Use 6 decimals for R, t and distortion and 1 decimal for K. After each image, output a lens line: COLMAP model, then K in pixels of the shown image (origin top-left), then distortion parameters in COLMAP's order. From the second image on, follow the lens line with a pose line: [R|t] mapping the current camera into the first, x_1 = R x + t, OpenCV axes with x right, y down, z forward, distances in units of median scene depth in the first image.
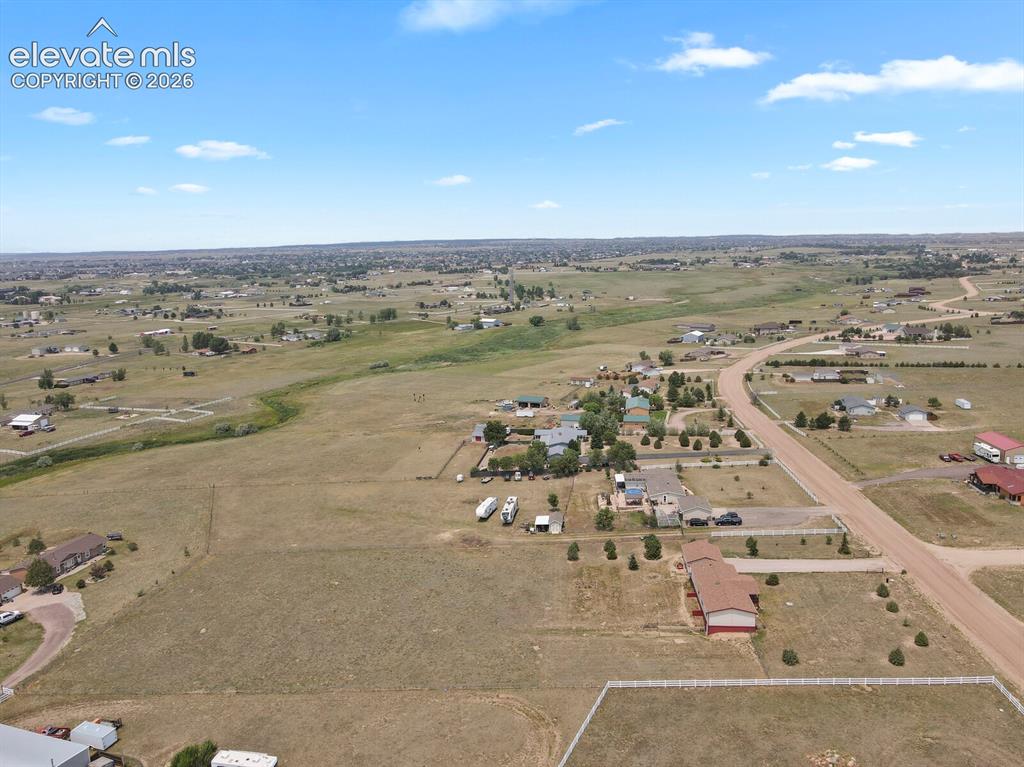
lens RADIAL K [[750.8, 0, 514.6], [0, 750.8, 381.2], [0, 0, 1]] dist [0.005225, 0.024286]
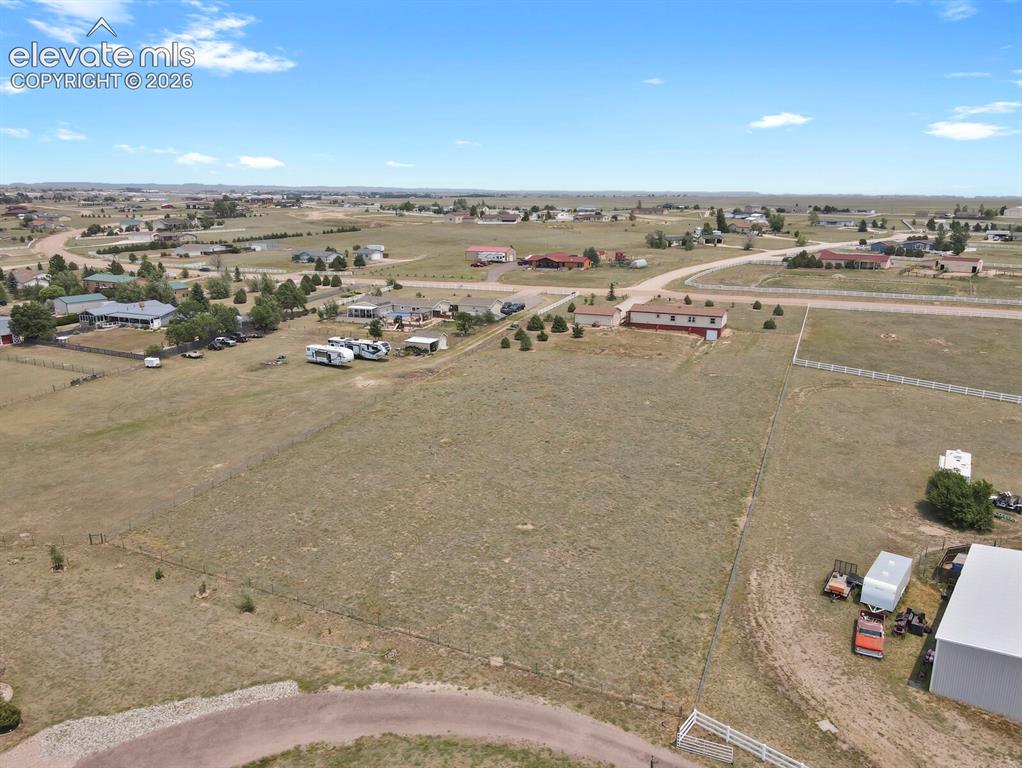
lens RADIAL K [[749.3, 0, 513.8], [0, 749.3, 390.9], [0, 0, 1]] dist [0.005225, 0.024286]
pose [[0.329134, -0.221859, 0.917850, -0.812006], [0.158913, 0.971158, 0.177759, 0.132434], [-0.930815, 0.087352, 0.354898, 0.751369]]
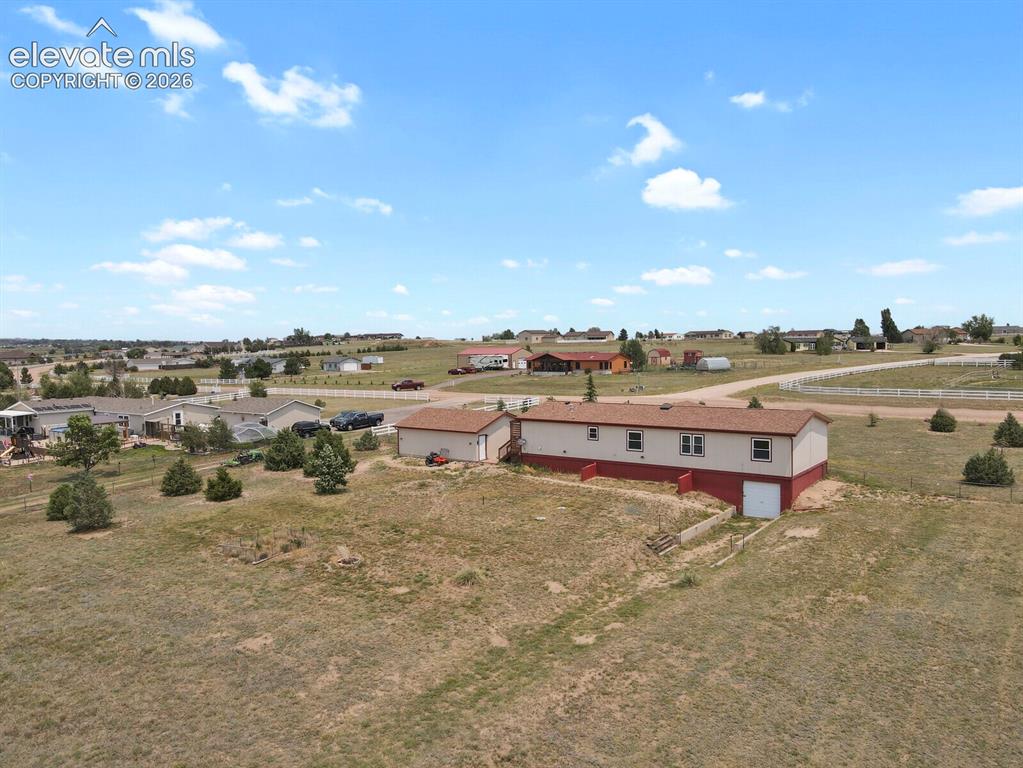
lens RADIAL K [[750.1, 0, 512.3], [0, 750.1, 383.7], [0, 0, 1]] dist [0.005225, 0.024286]
pose [[0.531383, -0.027505, 0.846685, -0.074048], [0.148474, 0.987026, -0.061119, 0.240602], [-0.834019, 0.158188, 0.528572, 0.775709]]
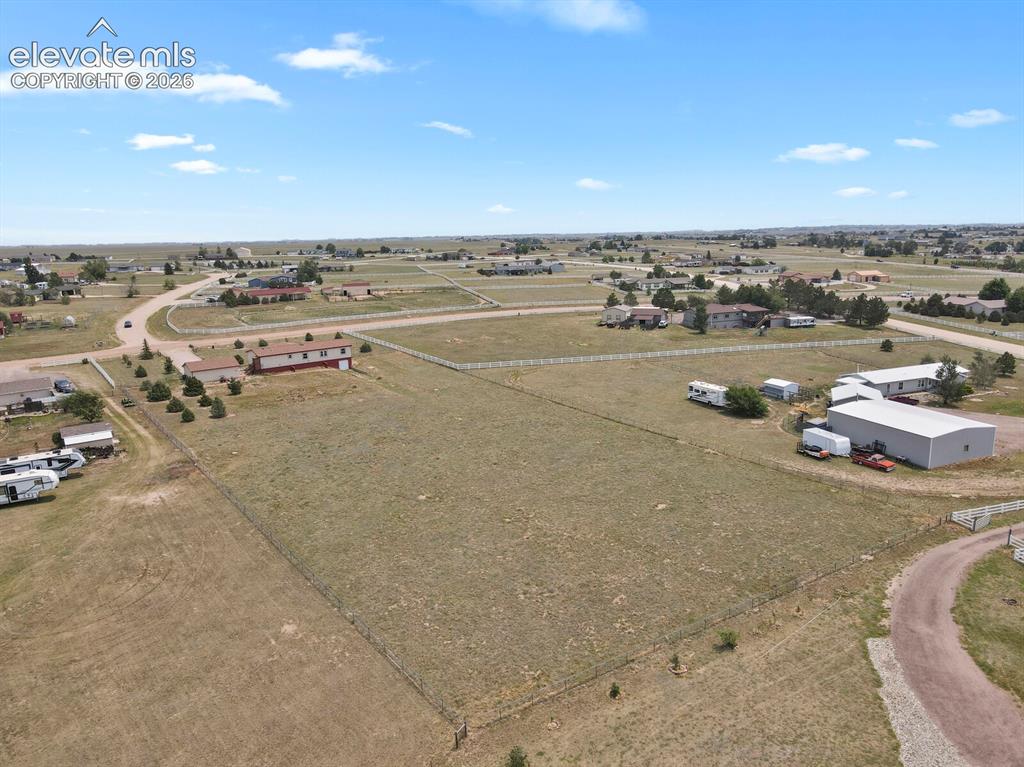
lens RADIAL K [[750.8, 0, 516.4], [0, 750.8, 375.7], [0, 0, 1]] dist [0.005225, 0.024286]
pose [[-0.651067, -0.107667, 0.751345, -0.714630], [0.175075, 0.941893, 0.286681, 0.040283], [-0.738553, 0.318190, -0.594386, 1.298423]]
